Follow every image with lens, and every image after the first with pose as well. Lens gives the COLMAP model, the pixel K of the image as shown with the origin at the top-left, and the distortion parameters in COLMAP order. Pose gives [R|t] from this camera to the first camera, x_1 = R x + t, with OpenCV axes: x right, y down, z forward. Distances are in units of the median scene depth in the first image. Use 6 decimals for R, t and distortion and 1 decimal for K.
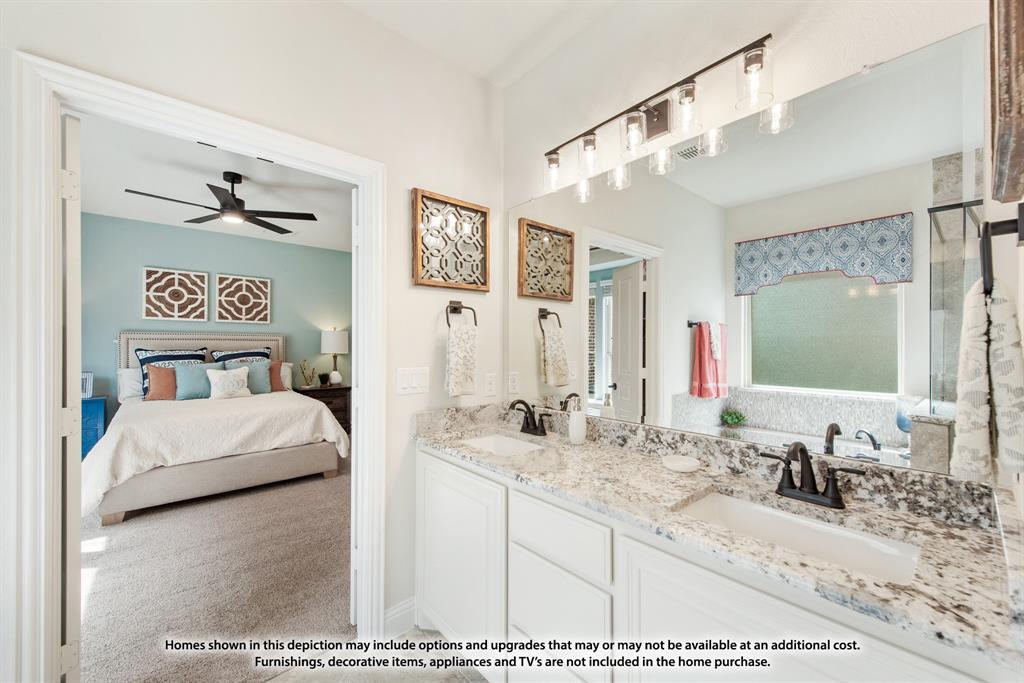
lens RADIAL K [[405.6, 0, 505.6], [0, 405.6, 343.2], [0, 0, 1]] dist [0.007509, -0.001549]
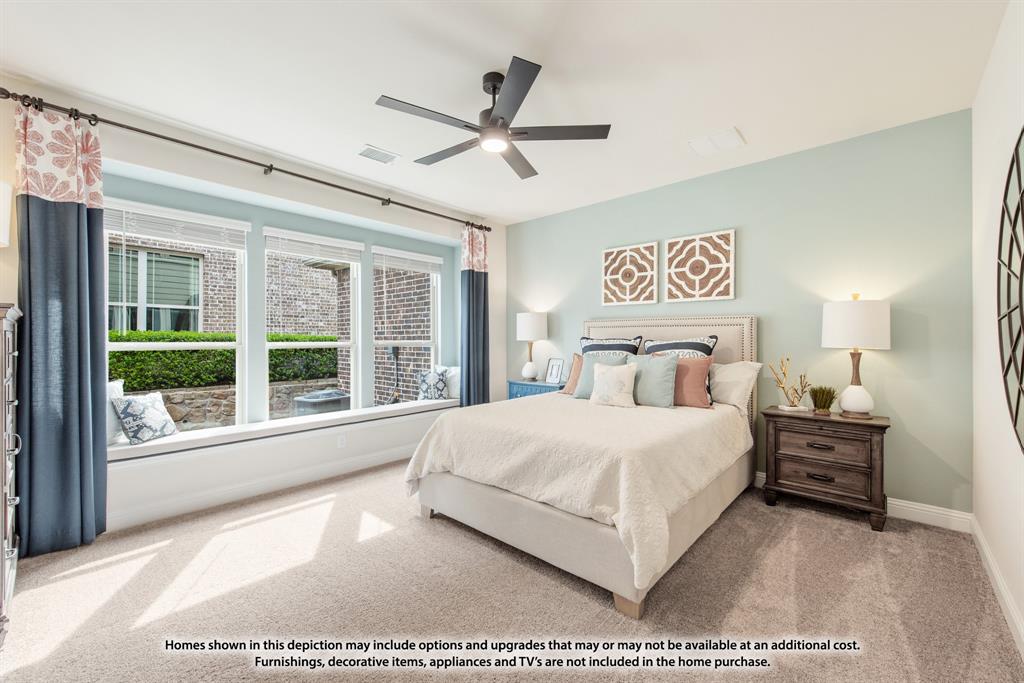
lens RADIAL K [[405.6, 0, 510.2], [0, 405.6, 338.9], [0, 0, 1]] dist [0.007509, -0.001549]
pose [[0.125297, -0.001804, -0.992118, 0.007407], [-0.000230, 0.999998, -0.001847, 0.016988], [0.992119, 0.000459, 0.125297, 0.623810]]
